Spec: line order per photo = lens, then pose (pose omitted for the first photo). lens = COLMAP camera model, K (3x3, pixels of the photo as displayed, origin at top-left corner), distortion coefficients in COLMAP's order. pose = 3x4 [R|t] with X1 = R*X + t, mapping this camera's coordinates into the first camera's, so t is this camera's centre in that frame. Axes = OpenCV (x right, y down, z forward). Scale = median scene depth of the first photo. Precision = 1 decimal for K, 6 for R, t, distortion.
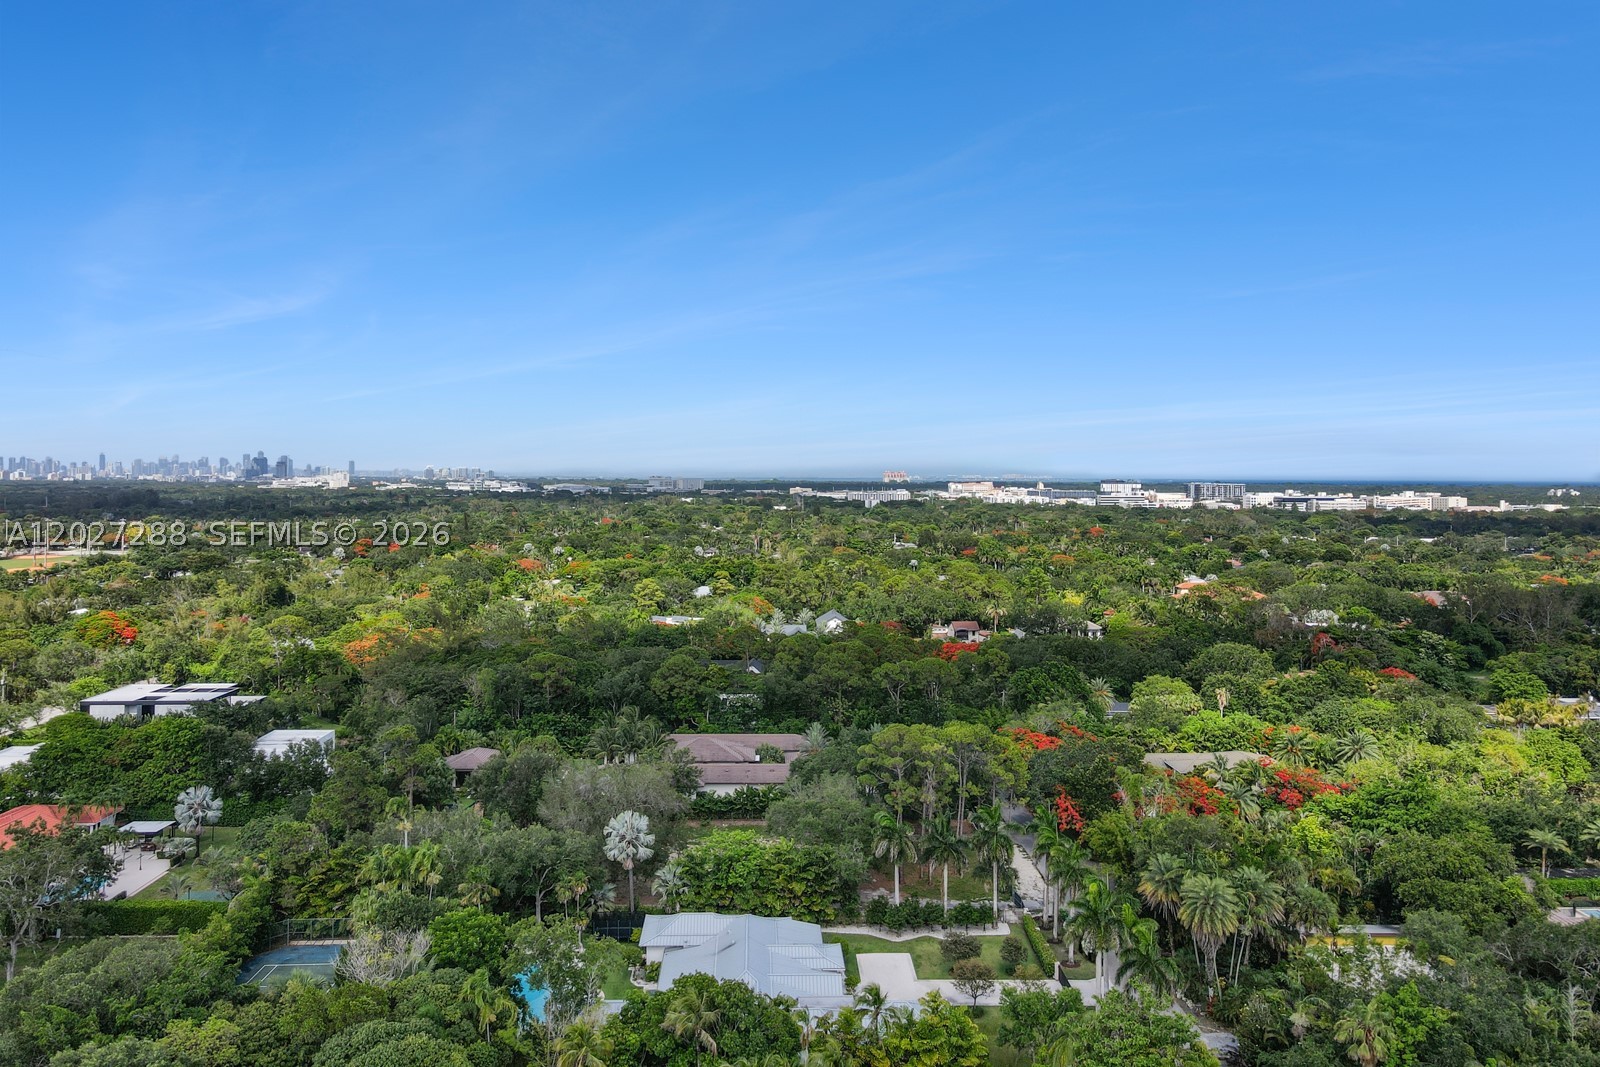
lens RADIAL K [[1125.1, 0, 800.3], [0, 1125.1, 506.2], [0, 0, 1]] dist [0.014965, 0.005856]
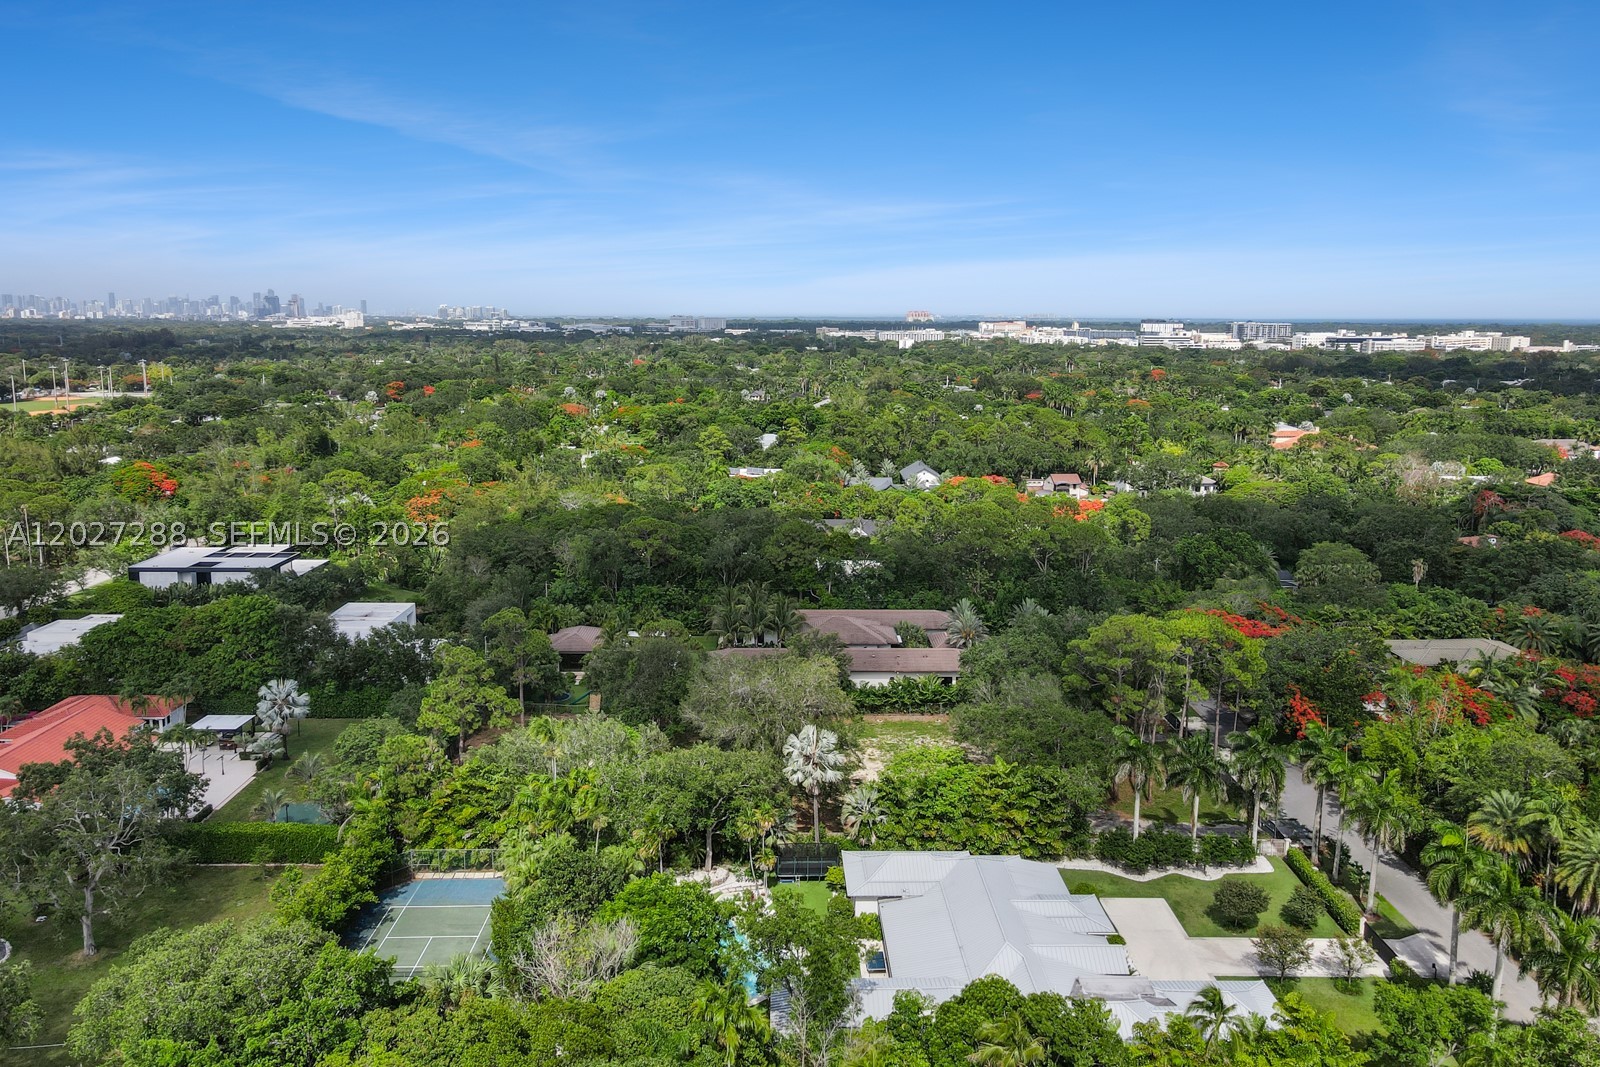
lens RADIAL K [[1116.6, 0, 800.0], [0, 1116.6, 533.5], [0, 0, 1]] dist [-0.010590, 0.043899]
pose [[0.999945, 0.002251, -0.010237, -0.066388], [-0.000528, 0.986249, 0.165268, -0.000902], [0.010468, -0.165254, 0.986196, 0.096277]]
